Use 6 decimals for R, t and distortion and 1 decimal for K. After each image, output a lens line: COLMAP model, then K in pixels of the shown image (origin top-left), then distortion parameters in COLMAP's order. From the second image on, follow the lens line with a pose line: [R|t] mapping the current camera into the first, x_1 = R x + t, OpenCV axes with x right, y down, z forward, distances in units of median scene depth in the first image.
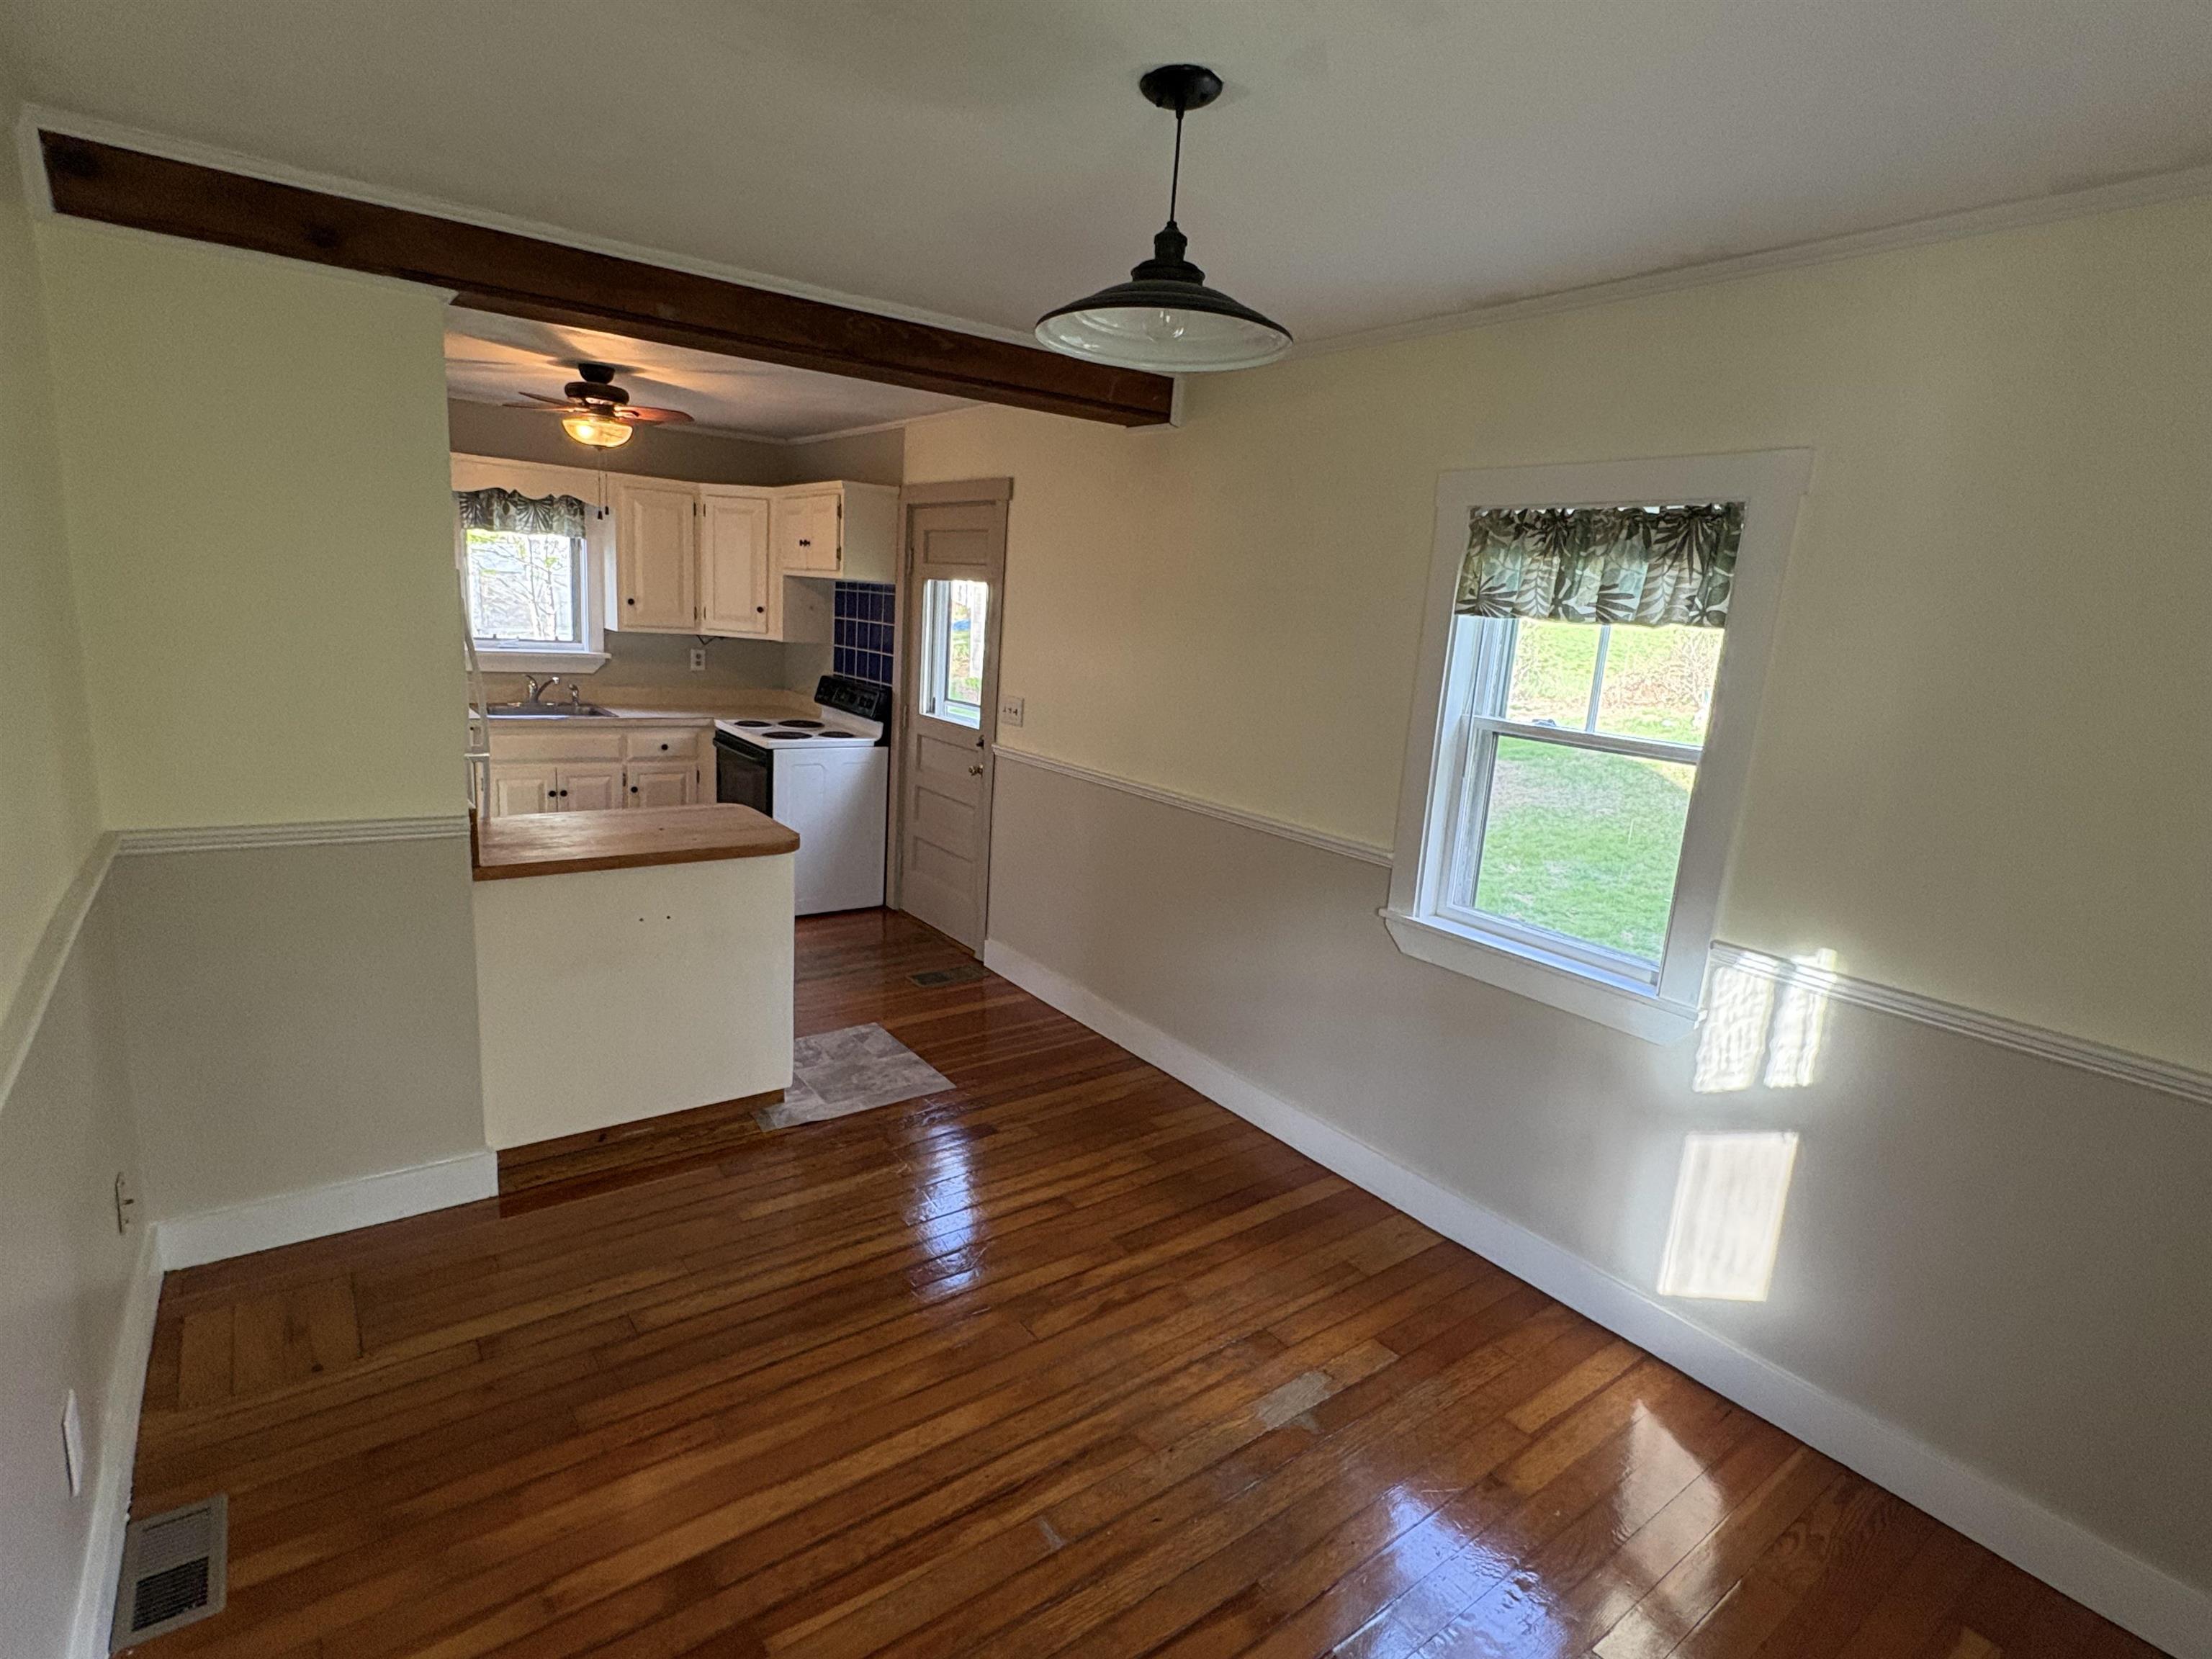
lens RADIAL K [[1101.1, 0, 1104.2], [0, 1101.1, 831.7], [0, 0, 1]] dist [0.001786, 0.000064]
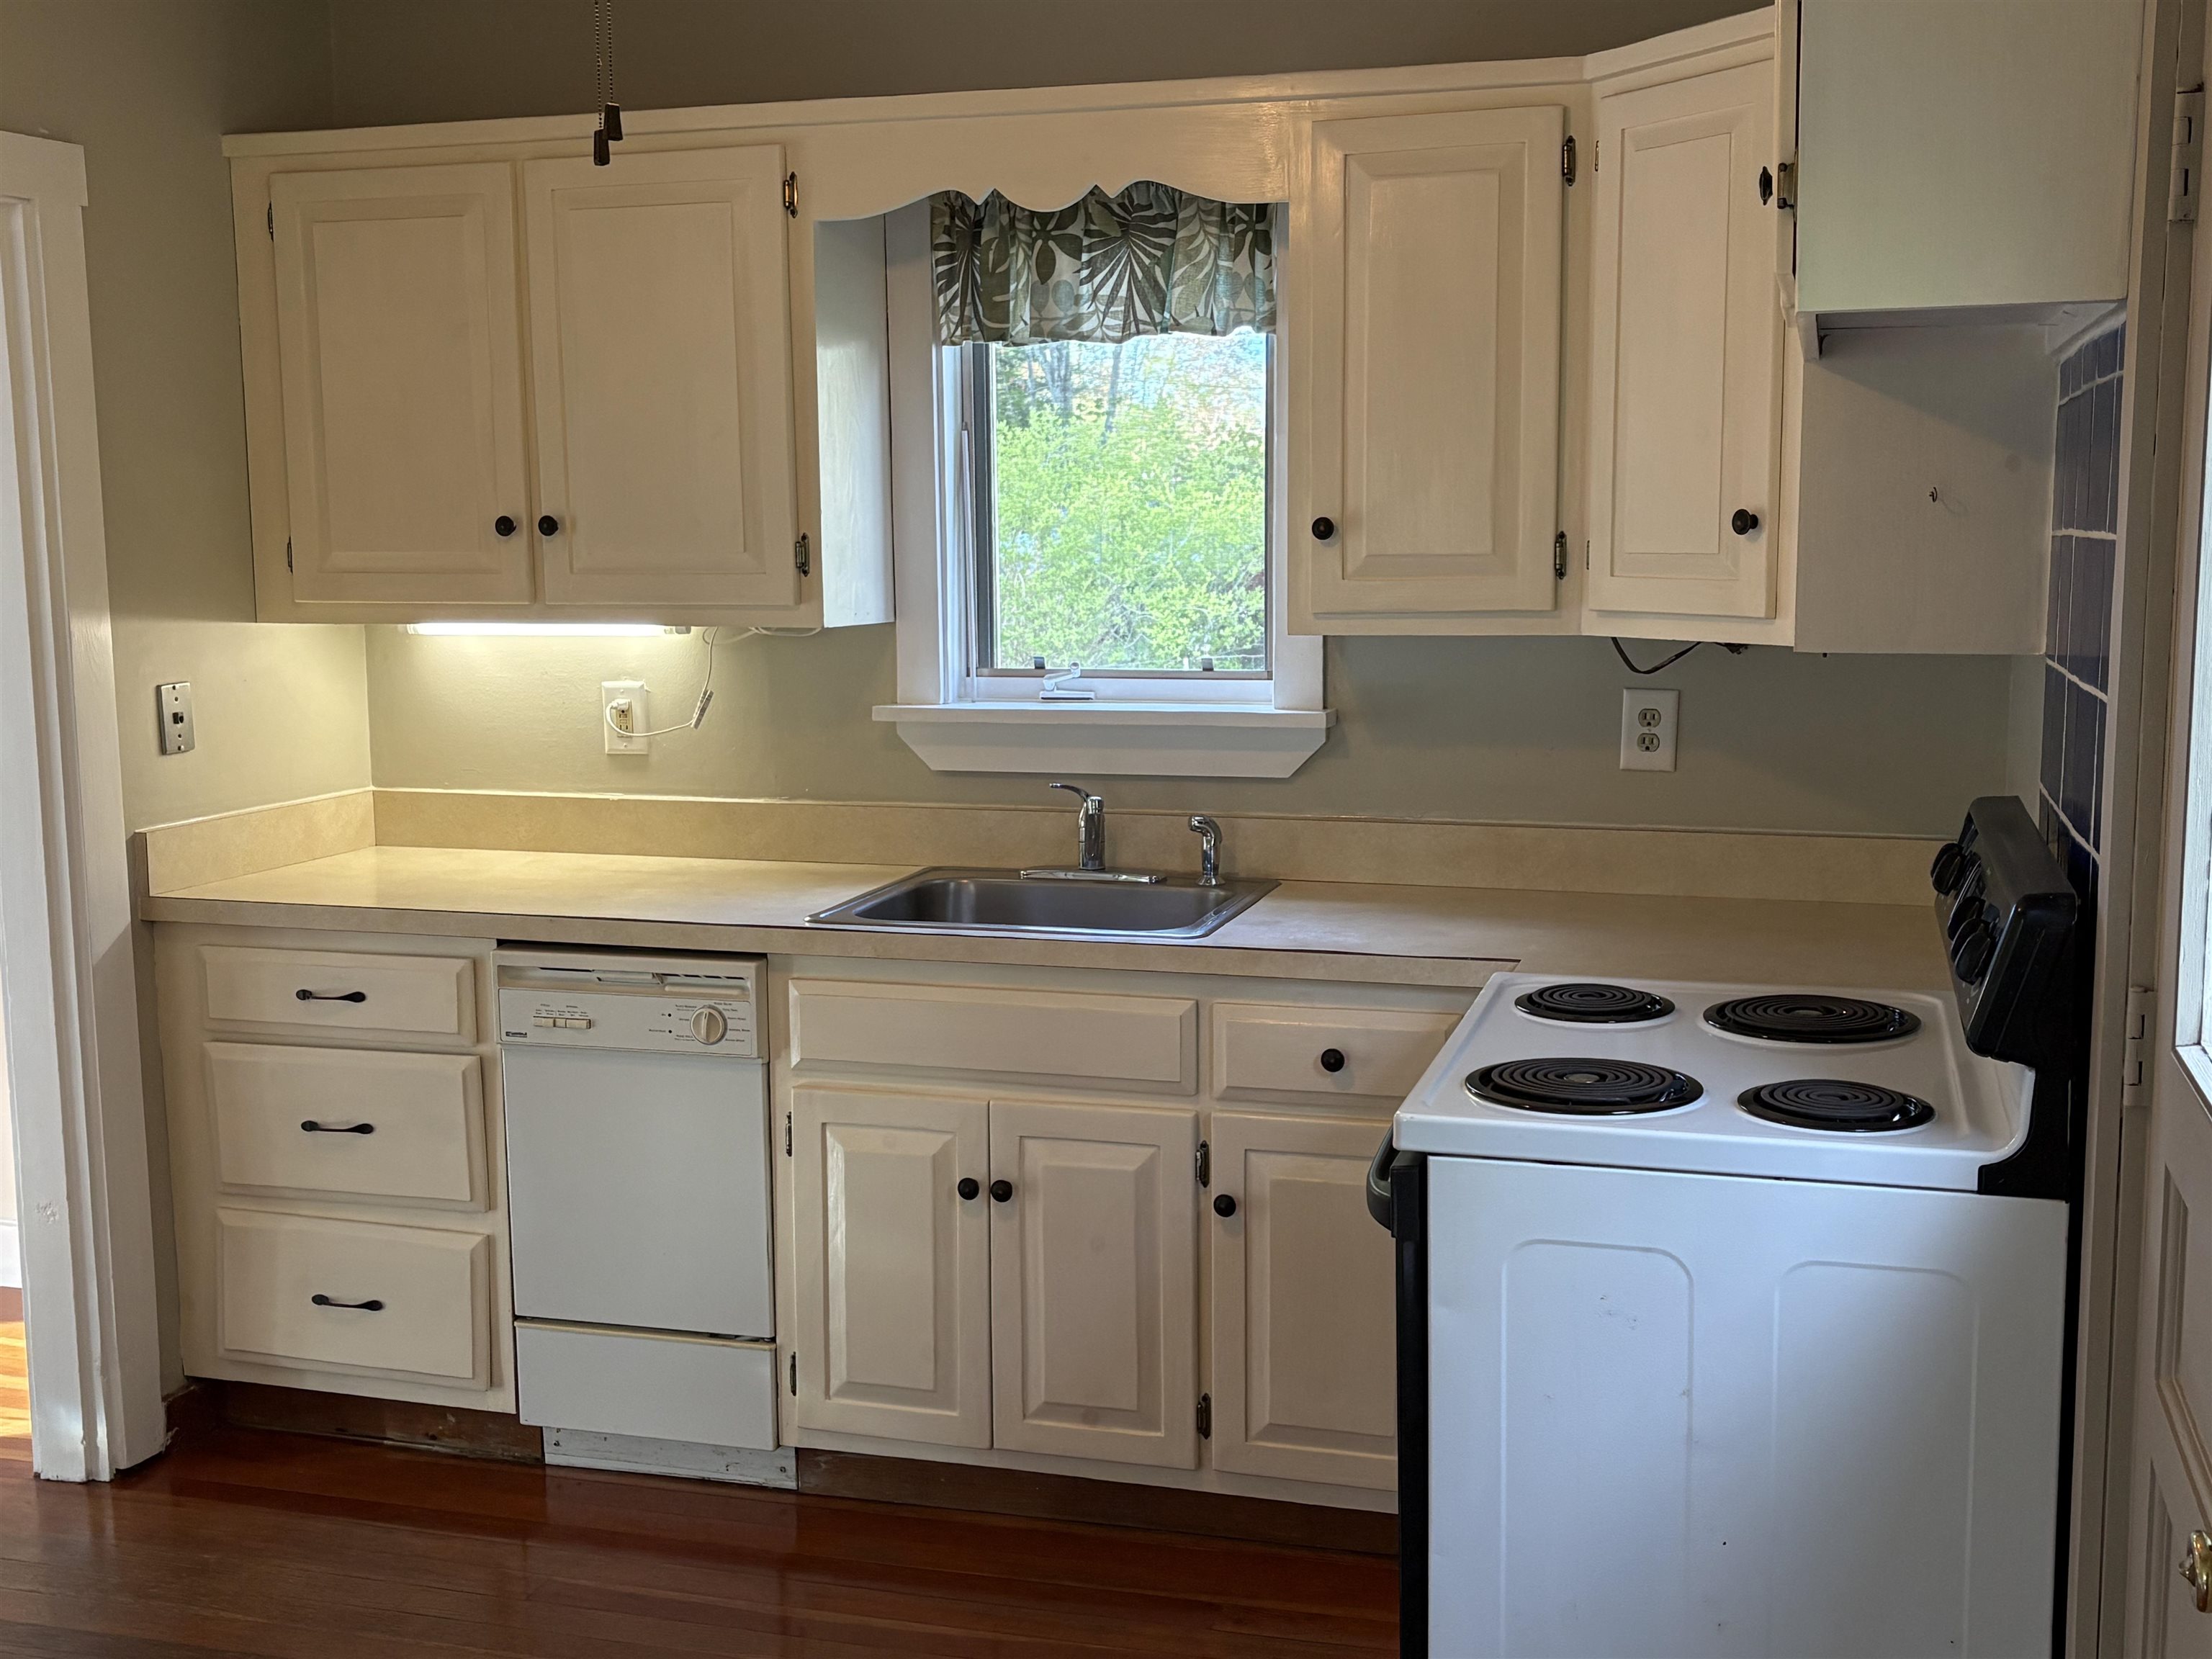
lens RADIAL K [[2378.3, 0, 1106.2], [0, 2378.3, 831.8], [0, 0, 1]] dist [0.088926, 0.000000]
pose [[0.589145, 0.028990, -0.807507, 0.028886], [-0.115942, 0.992048, -0.048974, -0.096799], [0.799666, 0.122477, 0.587822, 0.613337]]
